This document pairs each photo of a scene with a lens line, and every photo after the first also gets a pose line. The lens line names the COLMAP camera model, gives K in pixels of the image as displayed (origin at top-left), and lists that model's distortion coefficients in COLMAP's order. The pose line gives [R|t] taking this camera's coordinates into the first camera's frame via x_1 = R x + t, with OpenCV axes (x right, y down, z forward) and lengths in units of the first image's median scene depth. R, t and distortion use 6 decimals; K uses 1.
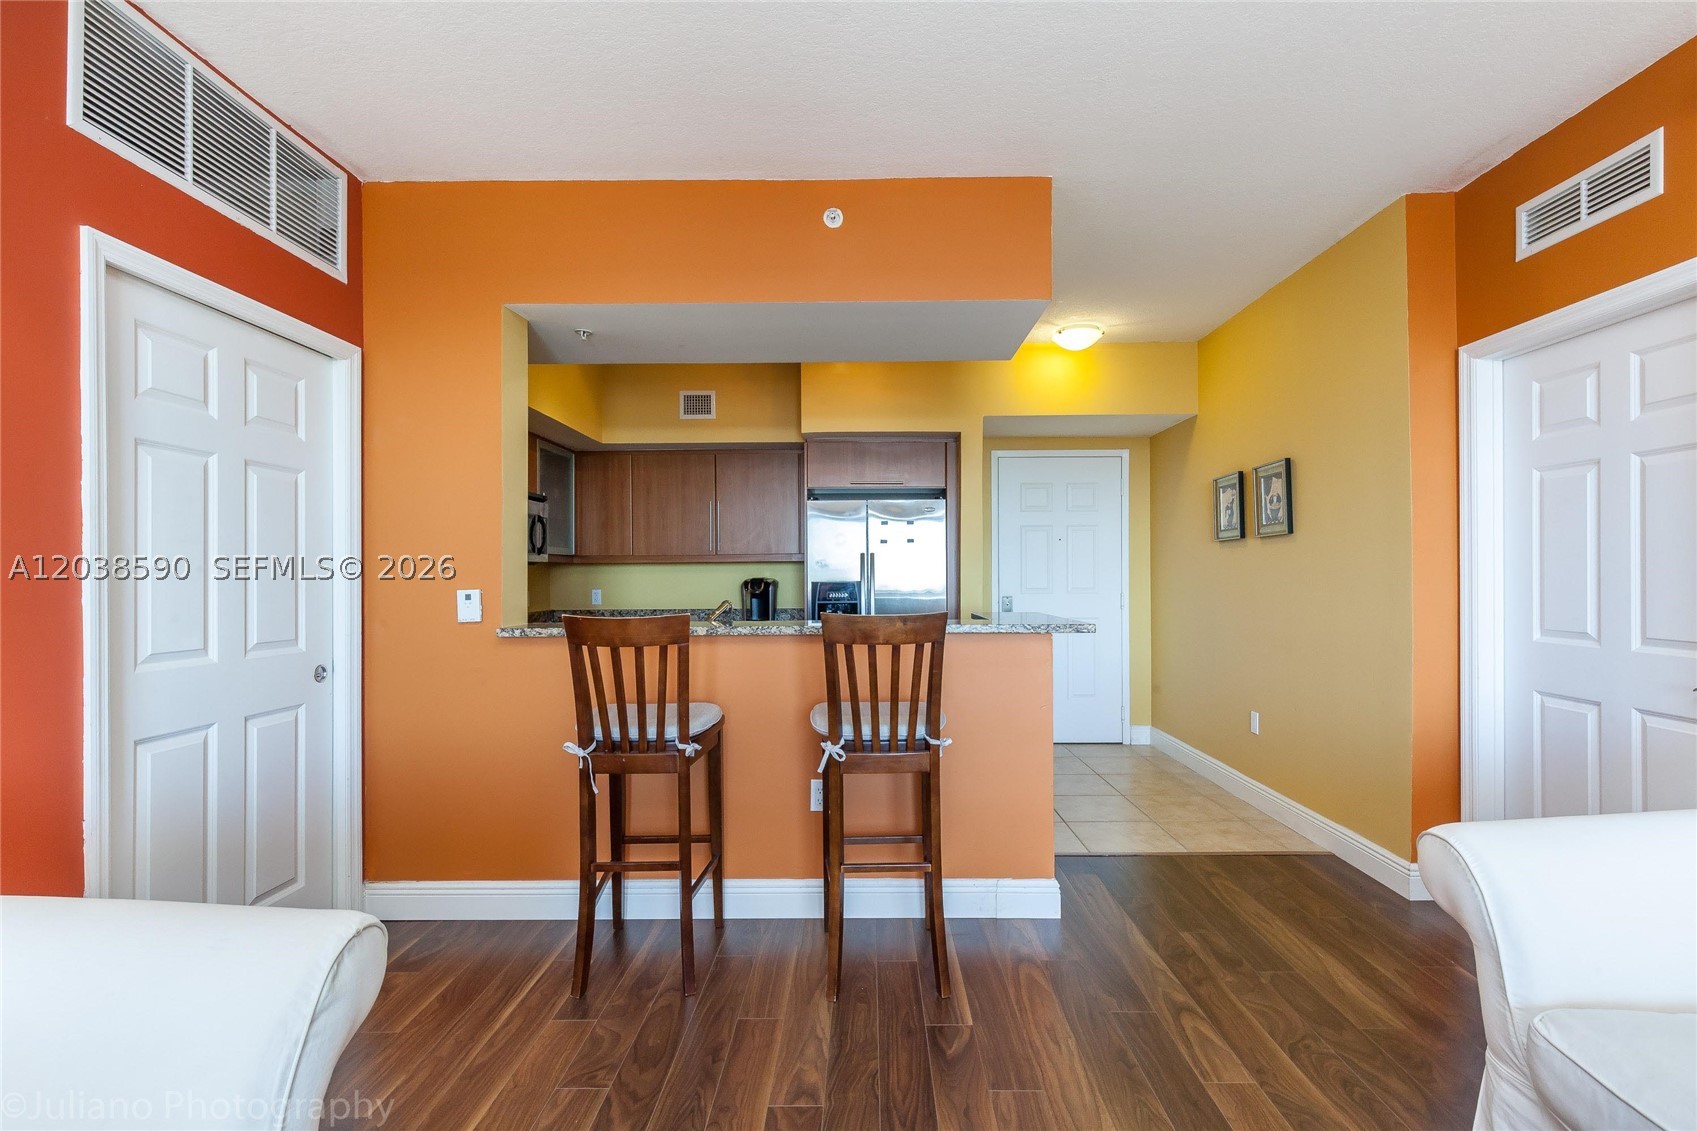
lens RADIAL K [[771.5, 0, 857.4], [0, 771.5, 570.5], [0, 0, 1]] dist [0.019160, 0.000252]
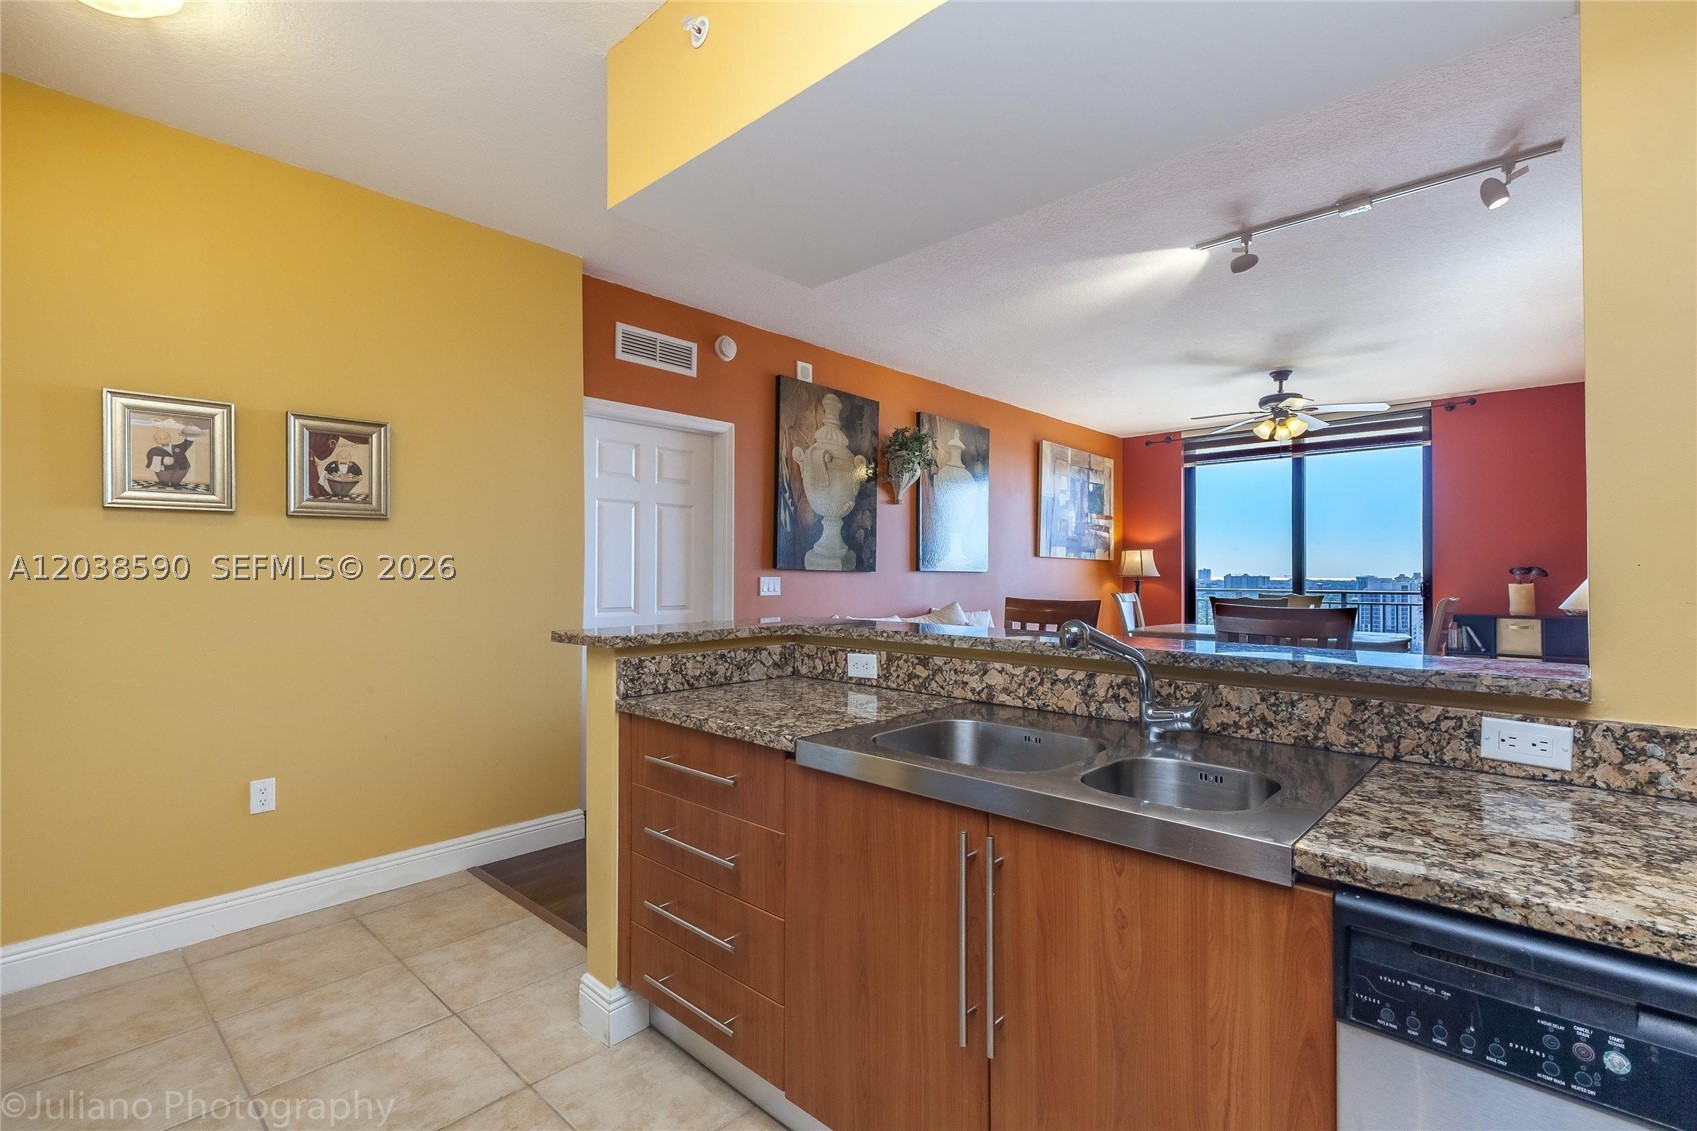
lens RADIAL K [[769.2, 0, 858.8], [0, 769.2, 564.4], [0, 0, 1]] dist [-0.000545, -0.000209]
pose [[-0.743291, 0.010960, 0.668878, -0.427212], [-0.002312, 0.999818, -0.018952, 0.016970], [-0.668964, -0.015633, -0.743130, 1.644103]]
